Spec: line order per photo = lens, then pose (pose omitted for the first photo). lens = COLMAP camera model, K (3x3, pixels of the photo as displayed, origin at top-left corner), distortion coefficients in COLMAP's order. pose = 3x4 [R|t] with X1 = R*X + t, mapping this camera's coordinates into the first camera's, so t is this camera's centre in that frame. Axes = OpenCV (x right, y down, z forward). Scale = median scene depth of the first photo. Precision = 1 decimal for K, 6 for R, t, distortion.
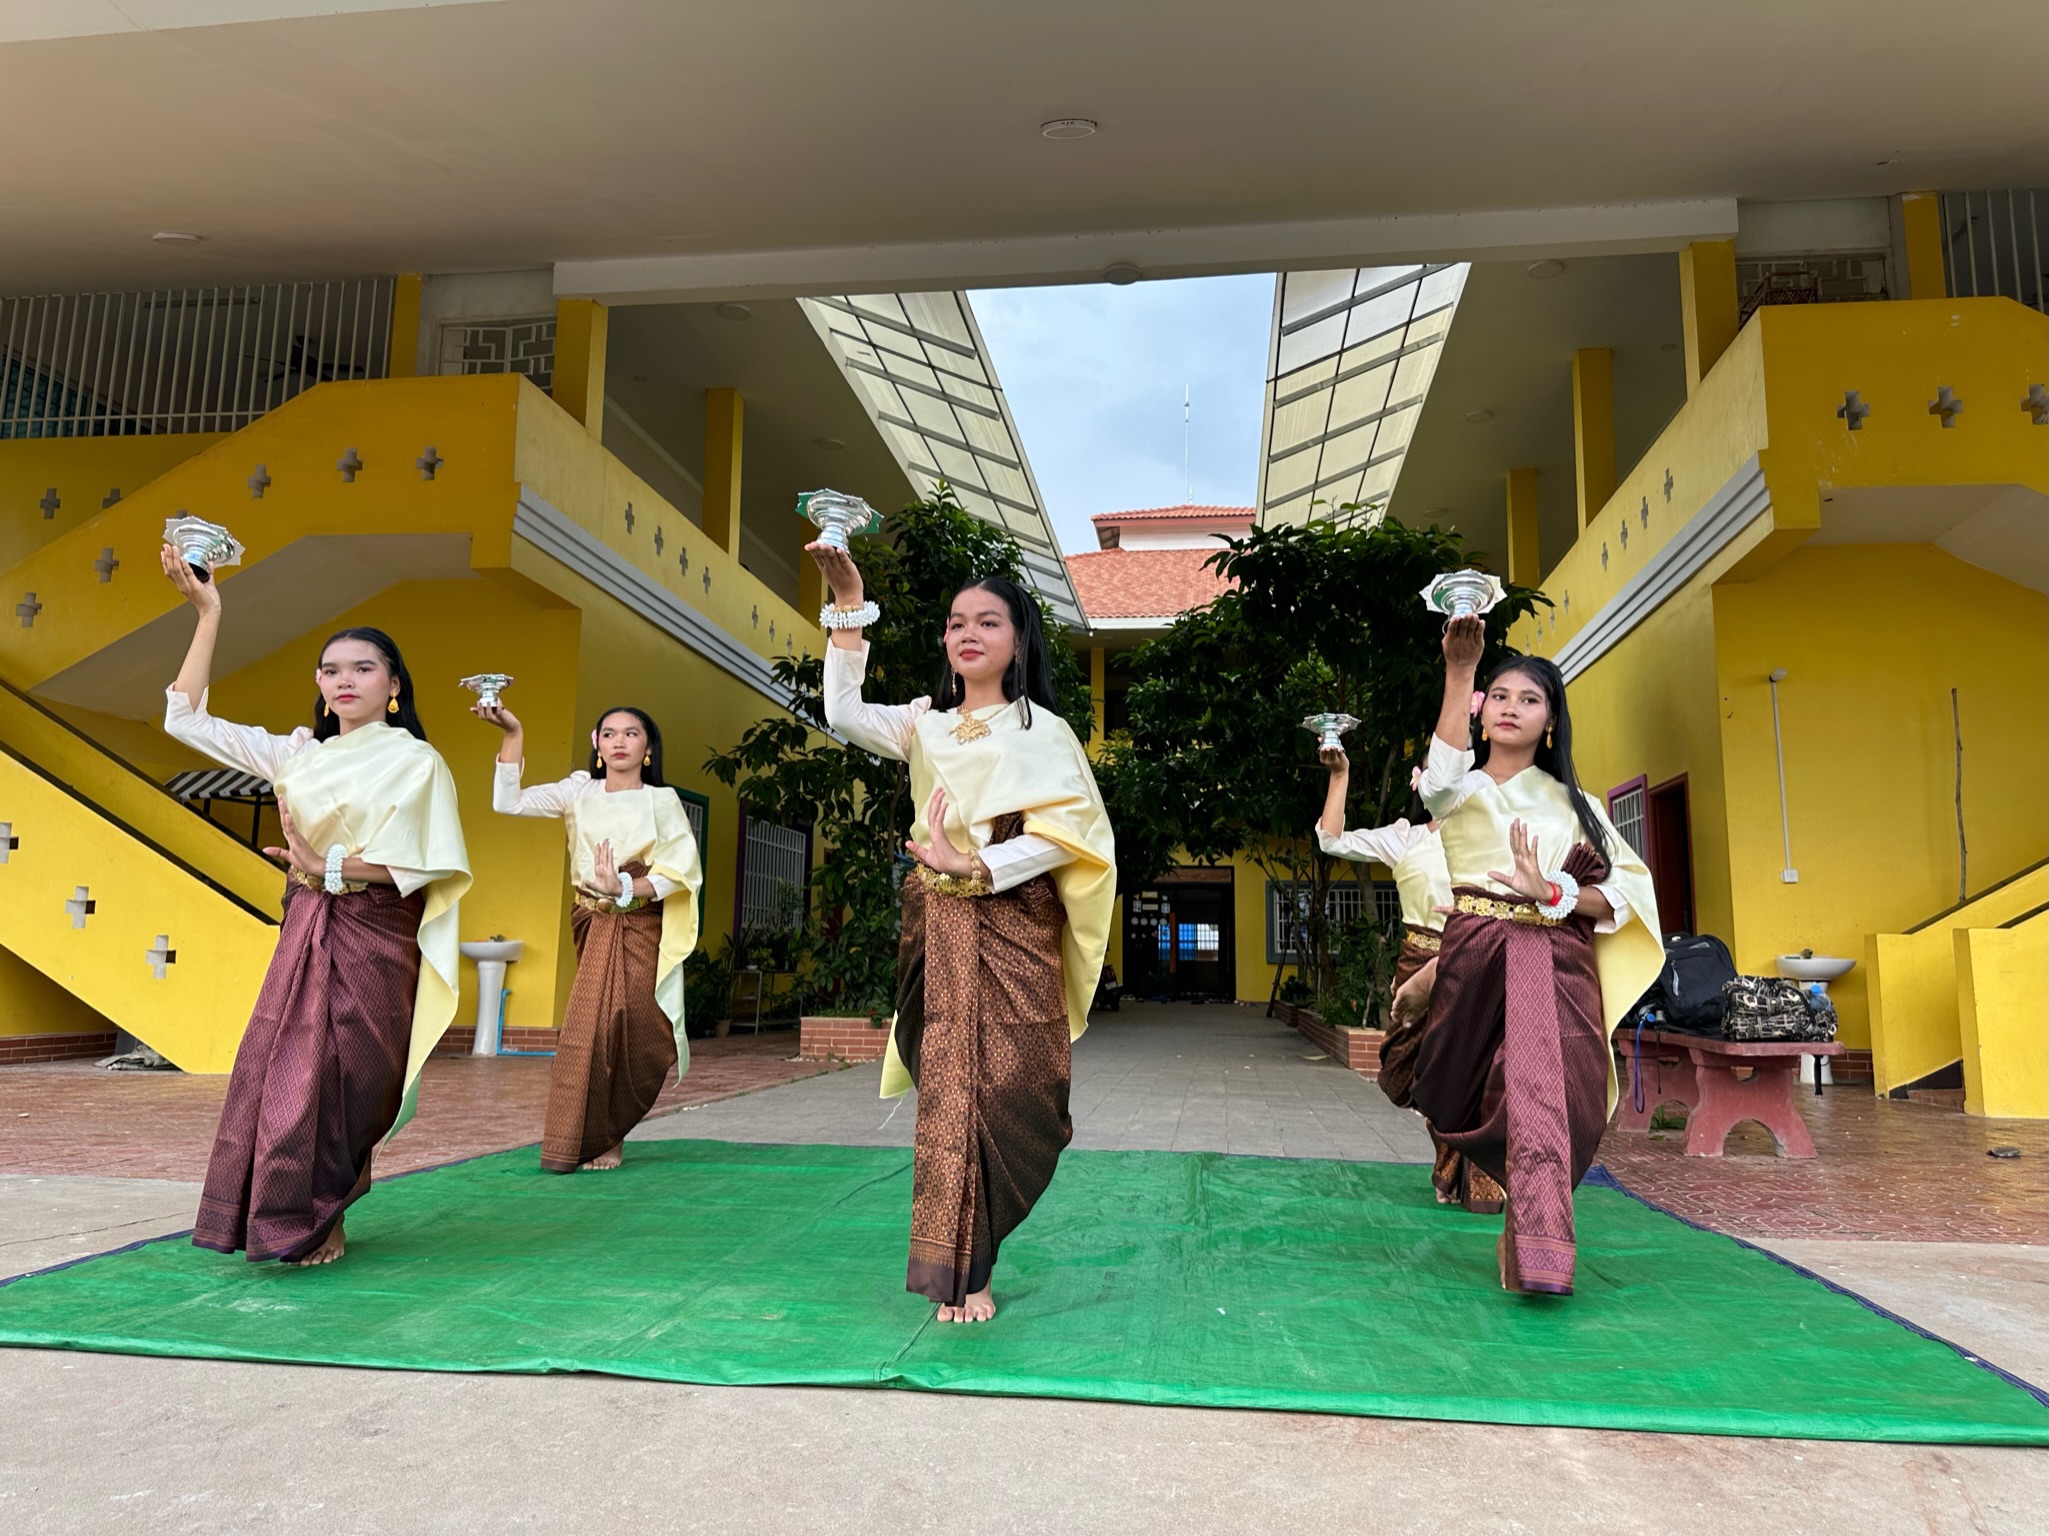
lens RADIAL K [[1424.1, 0, 1035.0], [0, 1424.1, 768.8], [0, 0, 1]] dist [0.114009, -0.176407]
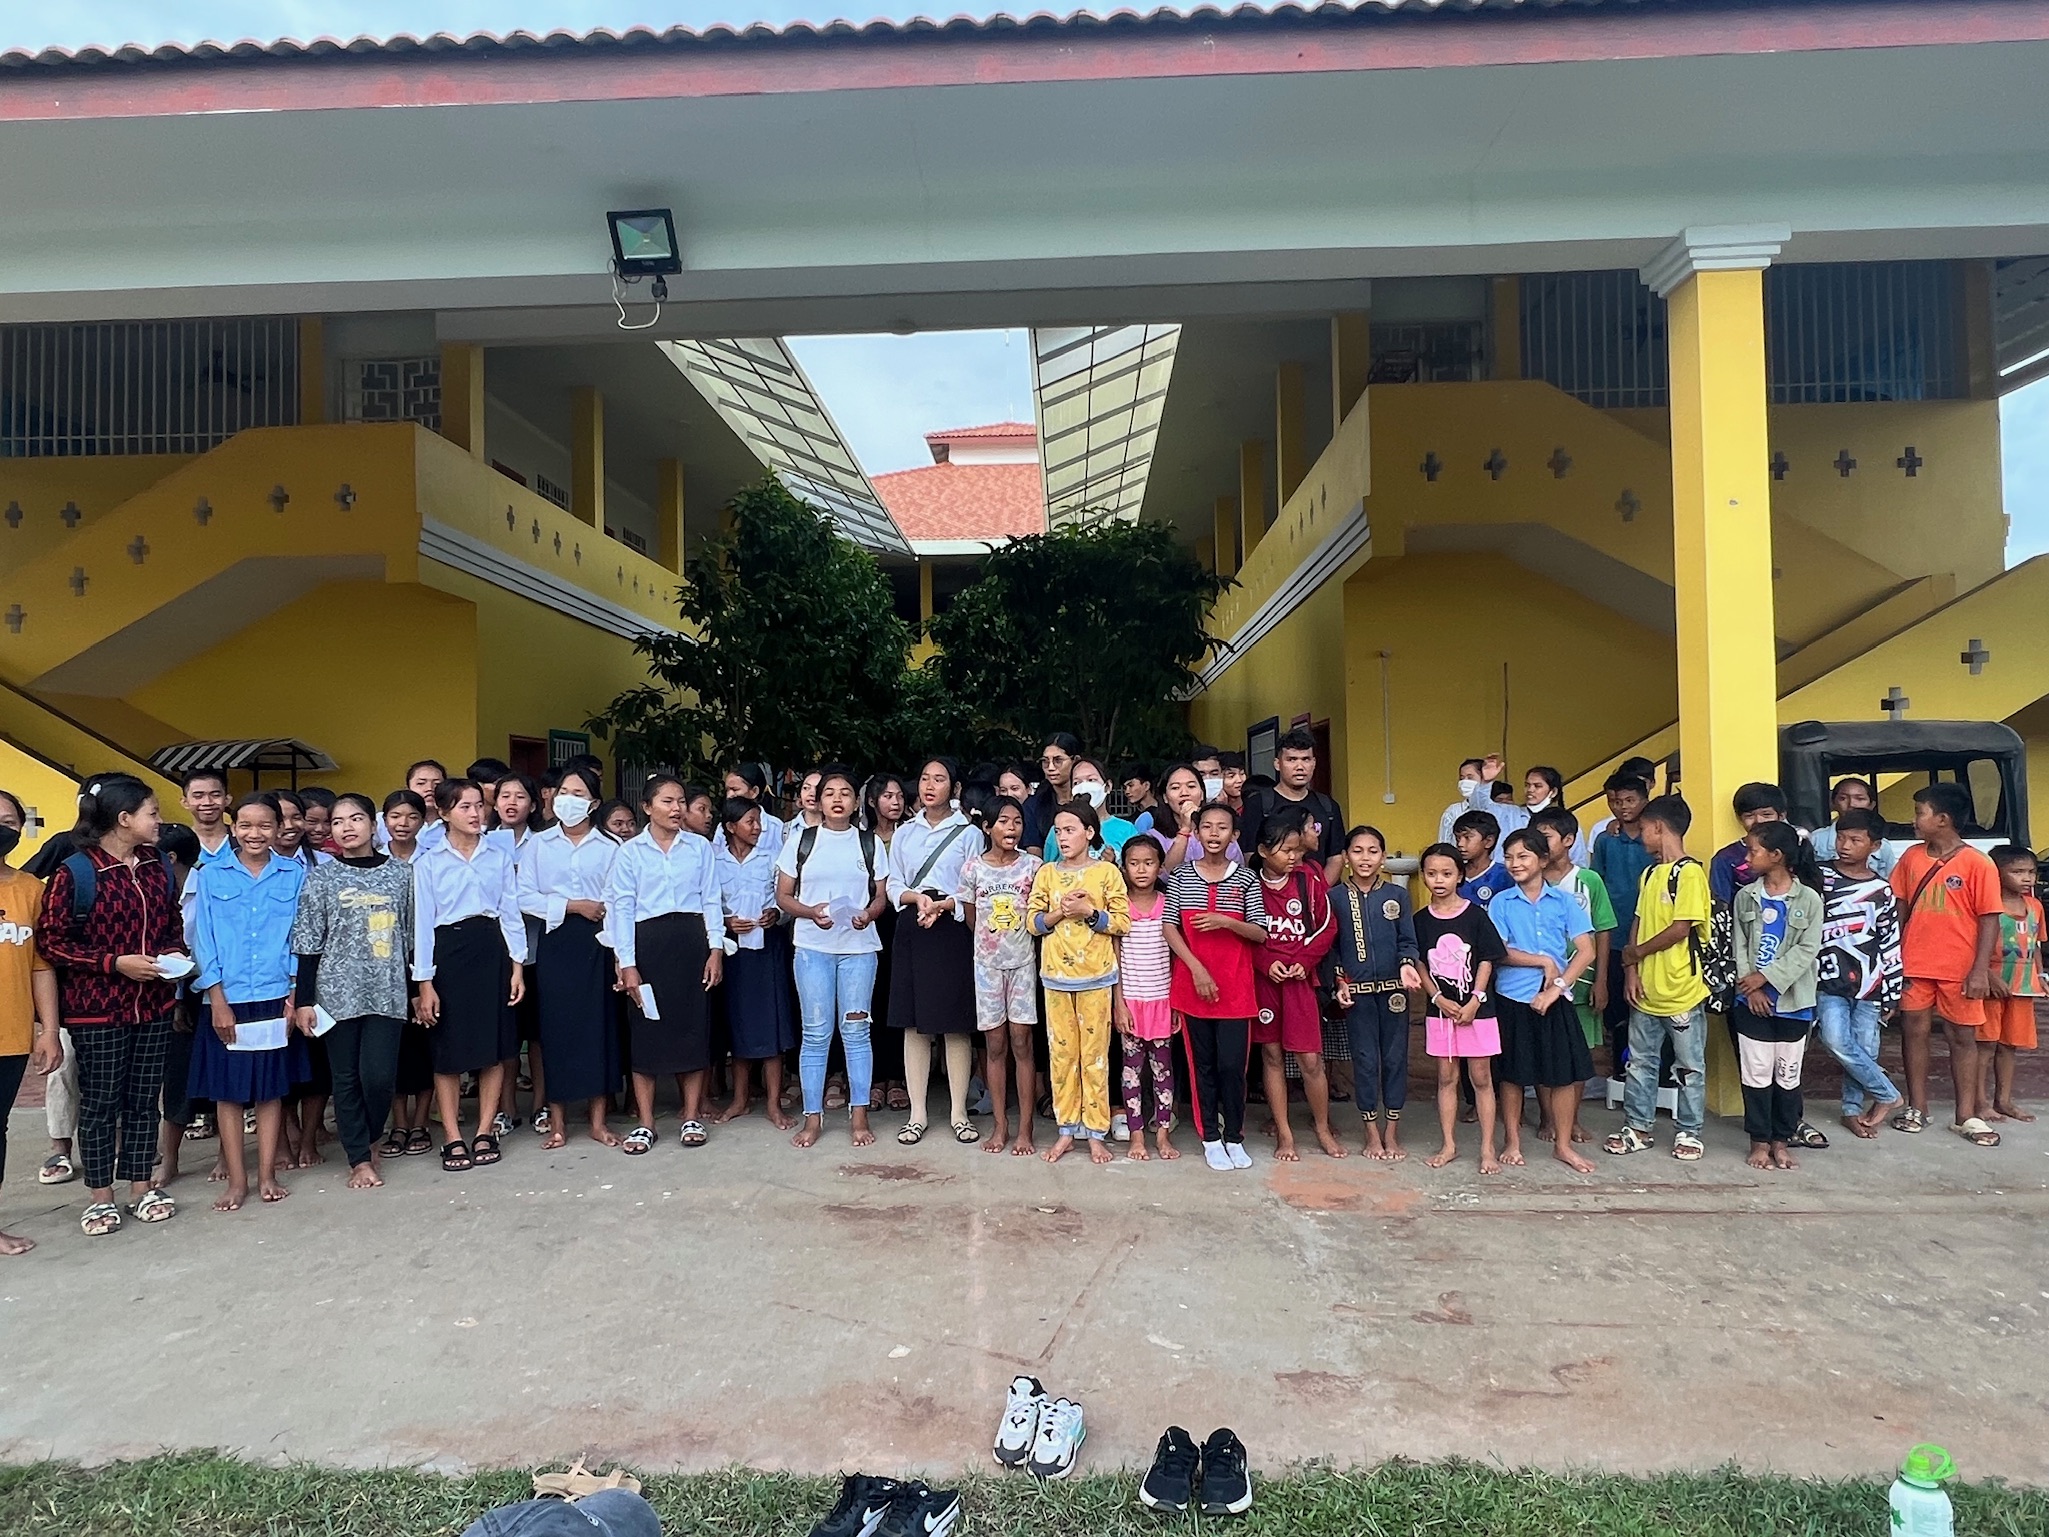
lens RADIAL K [[1293.2, 0, 1019.4], [0, 1293.2, 775.4], [0, 0, 1]] dist [-0.002020, -0.000874]
pose [[0.995699, -0.027226, 0.088554, 0.048099], [0.016422, 0.992575, 0.120517, -0.086065], [-0.091178, -0.118545, 0.988754, -0.159454]]
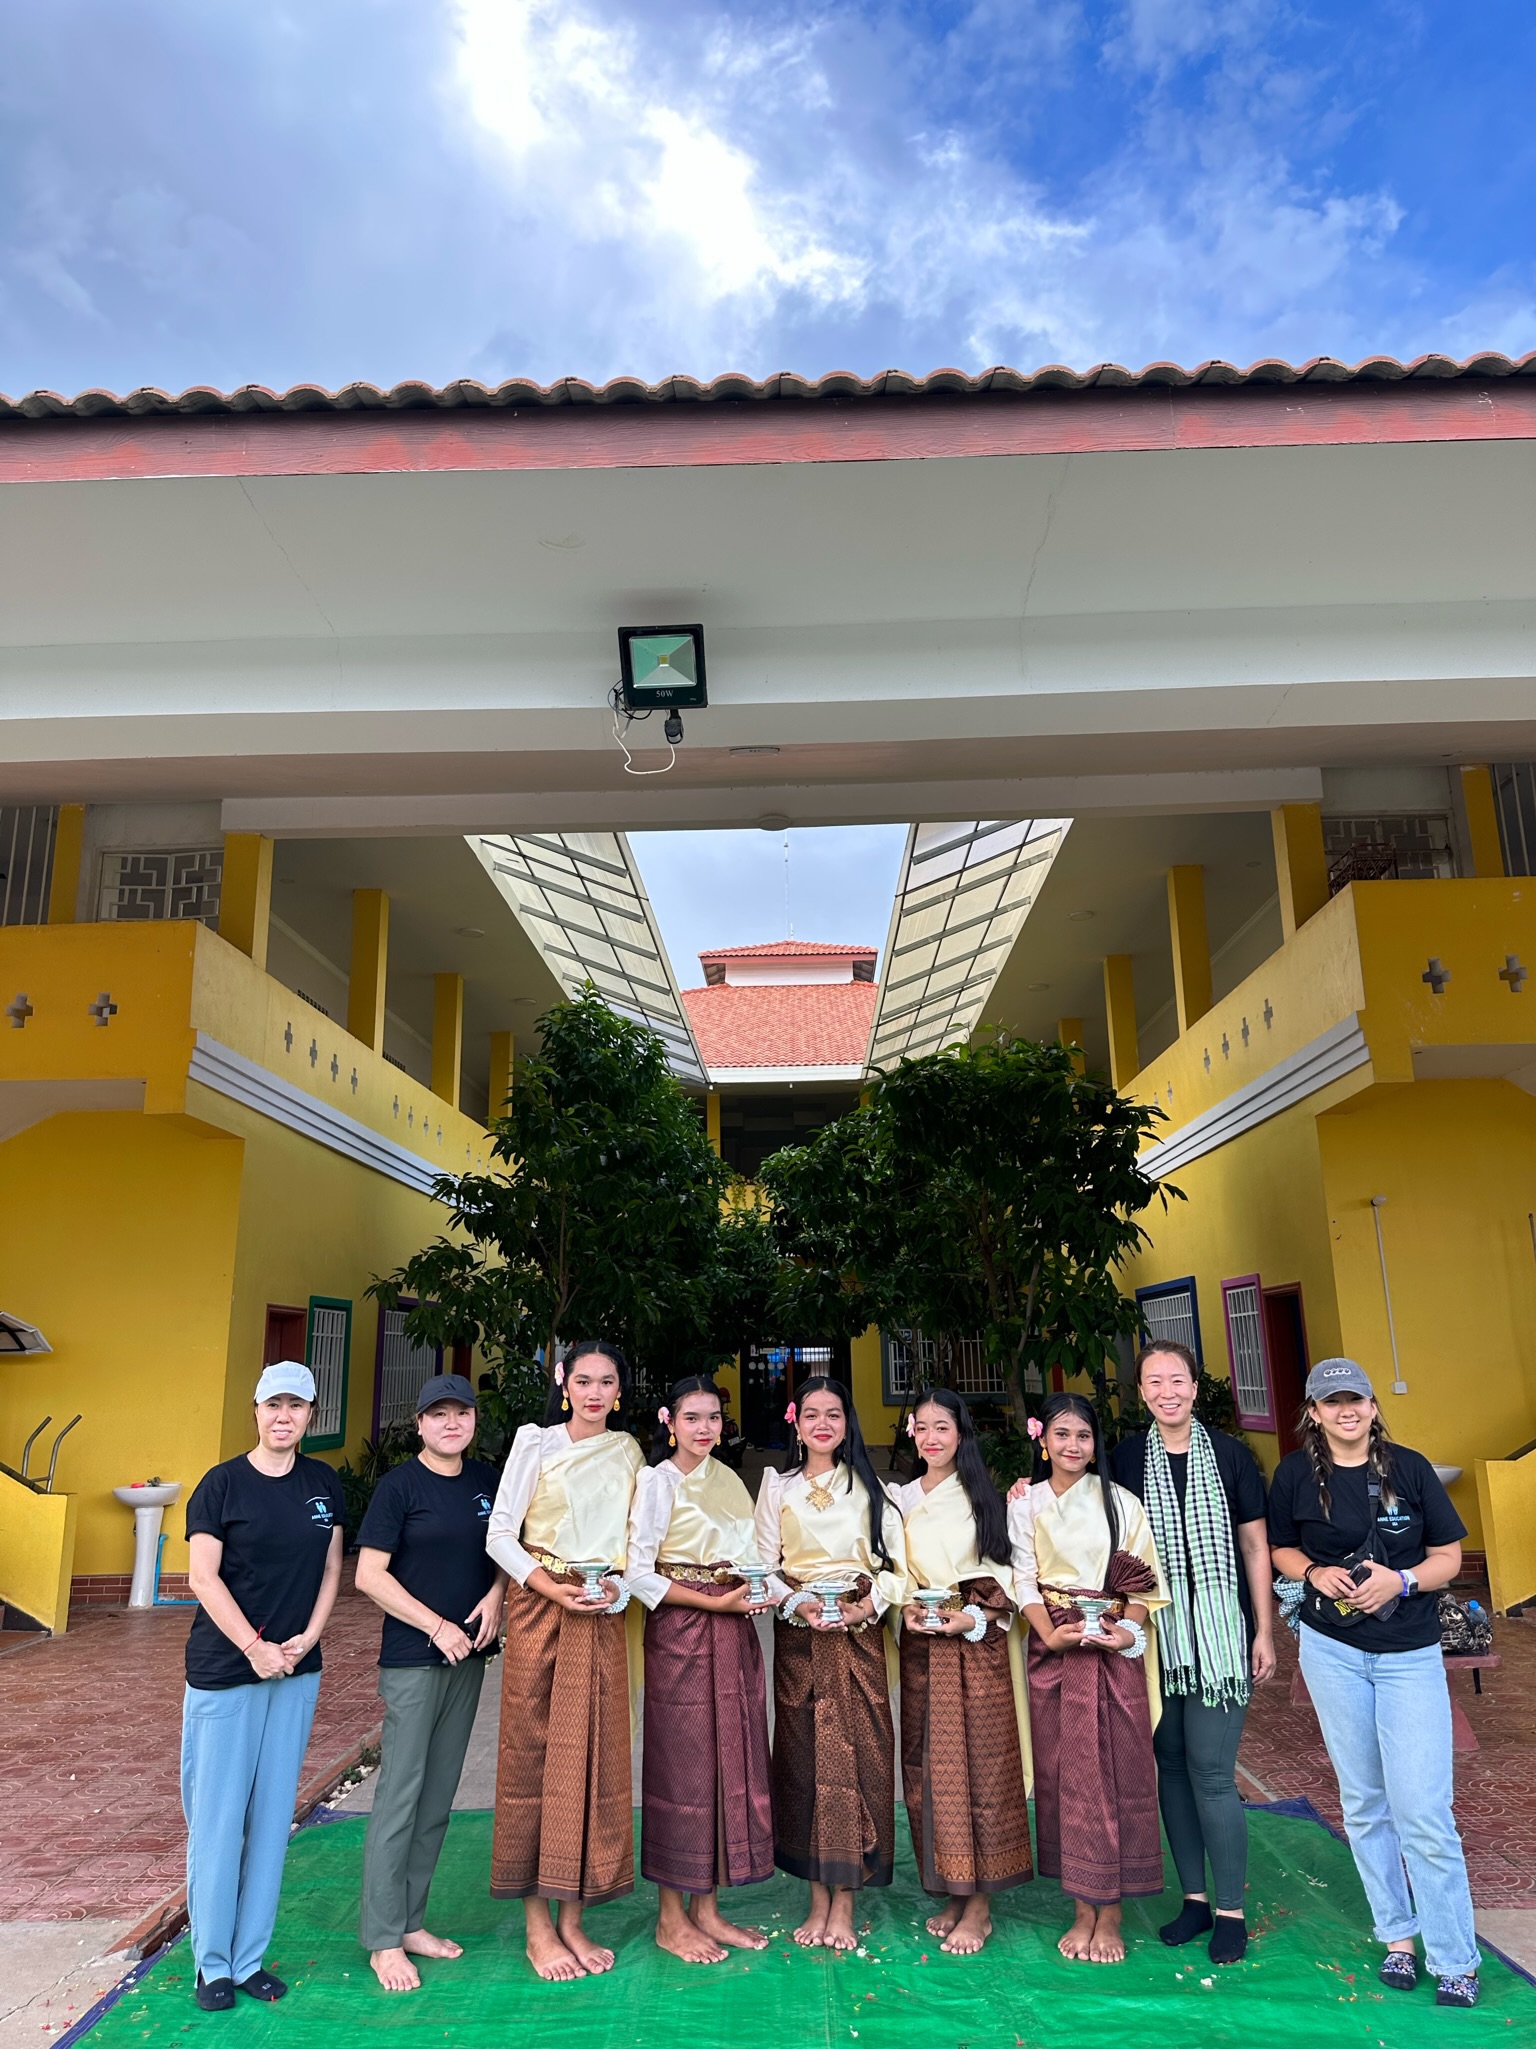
lens RADIAL K [[1423.6, 0, 768.0], [0, 1423.6, 1024.5], [0, 0, 1]] dist [0.159176, -0.313320]
pose [[0.994358, -0.005450, 0.105936, -0.055259], [0.015247, 0.995653, -0.091889, -0.088045], [-0.104975, 0.092985, 0.990118, -0.047170]]
